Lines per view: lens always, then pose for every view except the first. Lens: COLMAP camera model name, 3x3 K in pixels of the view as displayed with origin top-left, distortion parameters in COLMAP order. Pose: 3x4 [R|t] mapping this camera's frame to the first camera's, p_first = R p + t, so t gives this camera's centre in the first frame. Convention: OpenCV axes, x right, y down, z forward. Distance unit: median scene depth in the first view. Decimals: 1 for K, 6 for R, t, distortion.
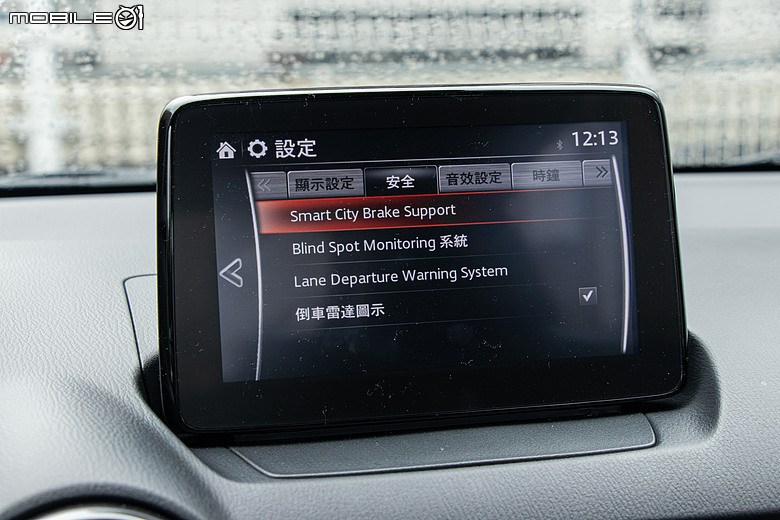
lens RADIAL K [[1777.6, 0, 391.4], [0, 1777.6, 259.7], [0, 0, 1]] dist [0.125778, 0.000000]
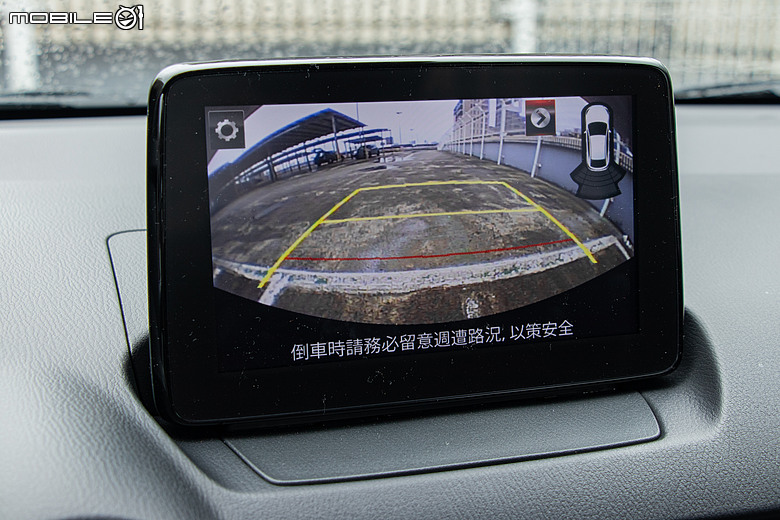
lens RADIAL K [[1334.7, 0, 387.4], [0, 1334.7, 260.9], [0, 0, 1]] dist [0.014726, 0.000000]
pose [[0.996940, 0.013792, 0.076939, -0.061534], [-0.023332, 0.991944, 0.124510, -0.081757], [-0.074602, -0.125925, 0.989231, 0.305703]]
